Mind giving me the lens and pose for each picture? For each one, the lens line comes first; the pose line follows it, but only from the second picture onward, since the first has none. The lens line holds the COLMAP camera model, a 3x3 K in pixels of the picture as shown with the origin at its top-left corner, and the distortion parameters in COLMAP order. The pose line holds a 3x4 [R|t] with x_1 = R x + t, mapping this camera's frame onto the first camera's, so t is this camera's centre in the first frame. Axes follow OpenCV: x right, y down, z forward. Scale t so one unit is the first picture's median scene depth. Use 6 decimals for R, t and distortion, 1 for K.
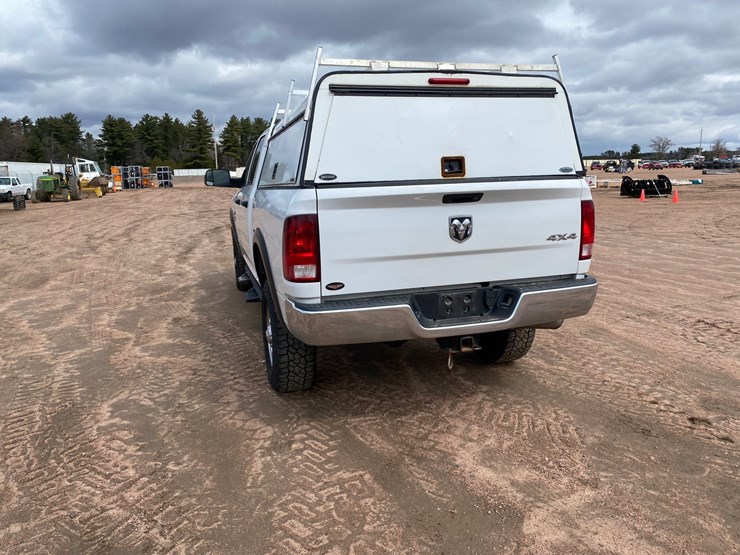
lens RADIAL K [[563.6, 0, 373.3], [0, 563.6, 275.4], [0, 0, 1]] dist [0.026794, -0.008835]
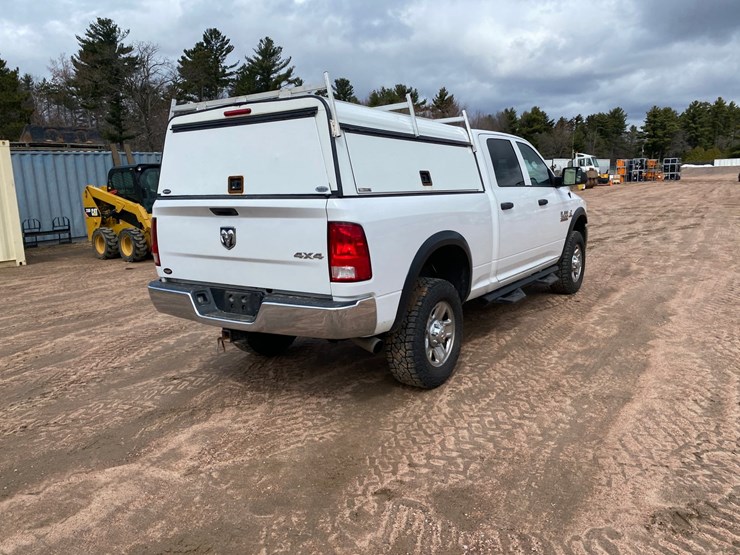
lens RADIAL K [[560.9, 0, 377.1], [0, 560.9, 274.2], [0, 0, 1]] dist [0.035356, -0.037716]
pose [[0.632483, 0.135588, -0.762615, 1.236148], [-0.125122, 0.989514, 0.072158, -0.128791], [0.764401, 0.049781, 0.642816, 0.476316]]
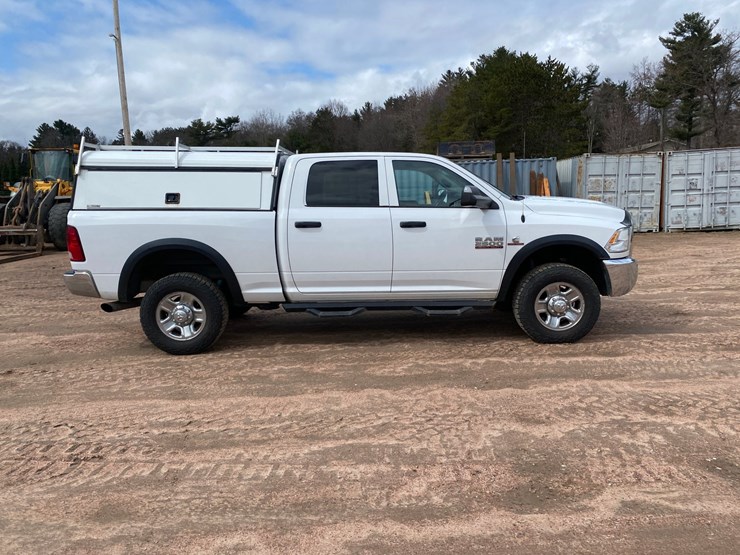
lens RADIAL K [[560.9, 0, 377.1], [0, 560.9, 274.2], [0, 0, 1]] dist [0.035356, -0.037716]
pose [[-0.282515, 0.168800, -0.944294, 1.803385], [-0.143607, 0.965860, 0.215619, -0.503709], [0.948452, 0.196523, -0.248629, 2.432014]]
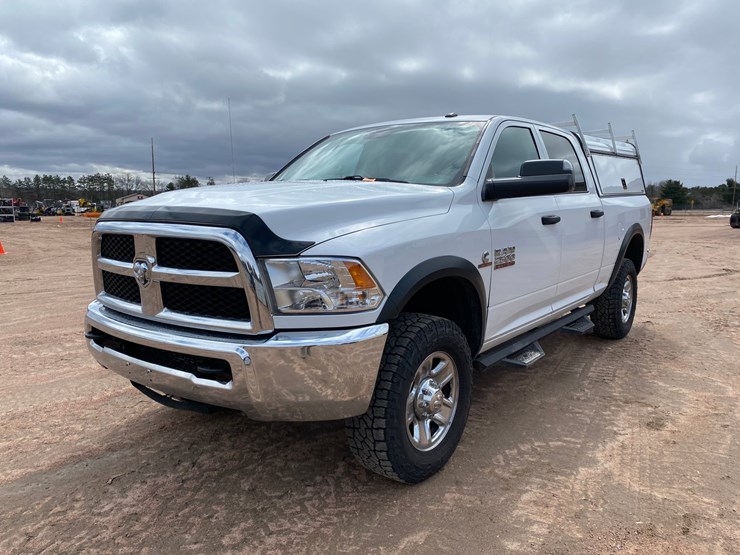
lens RADIAL K [[563.0, 0, 374.1], [0, 563.0, 280.4], [0, 0, 1]] dist [0.030558, -0.021228]
pose [[-0.585616, -0.084579, 0.806164, -1.212994], [0.159491, 0.963077, 0.216900, -0.444478], [-0.794743, 0.255596, -0.550504, 2.895295]]
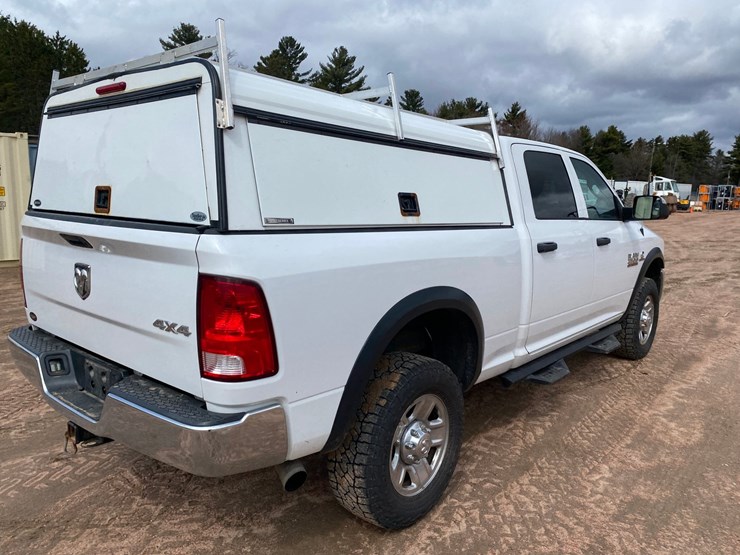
lens RADIAL K [[563.4, 0, 378.1], [0, 563.4, 274.8], [0, 0, 1]] dist [0.014313, 0.000280]
pose [[0.539227, 0.161426, -0.826544, 0.976394], [-0.186055, 0.980041, 0.070024, -0.213880], [0.821351, 0.116024, 0.558499, 0.882418]]
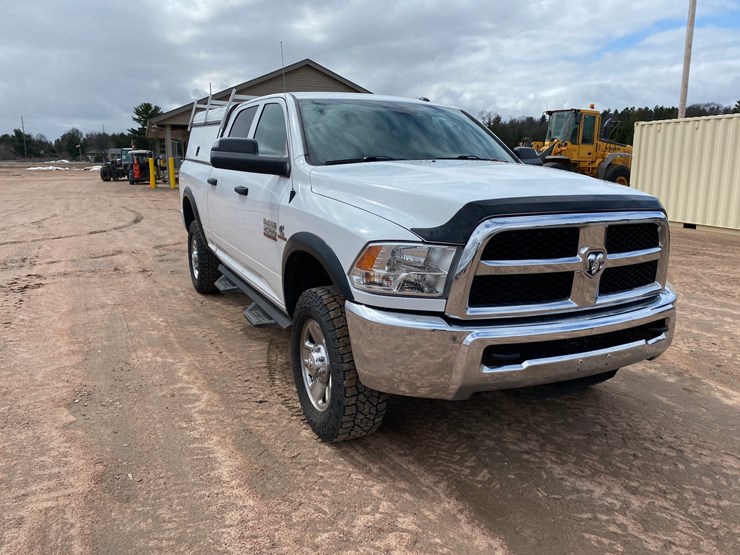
lens RADIAL K [[560.9, 0, 377.1], [0, 560.9, 274.2], [0, 0, 1]] dist [0.035356, -0.037716]
pose [[-0.984696, 0.048236, -0.167472, 0.051010], [-0.018281, 0.927046, 0.374501, -0.608371], [0.173319, 0.371831, -0.911977, 3.378424]]
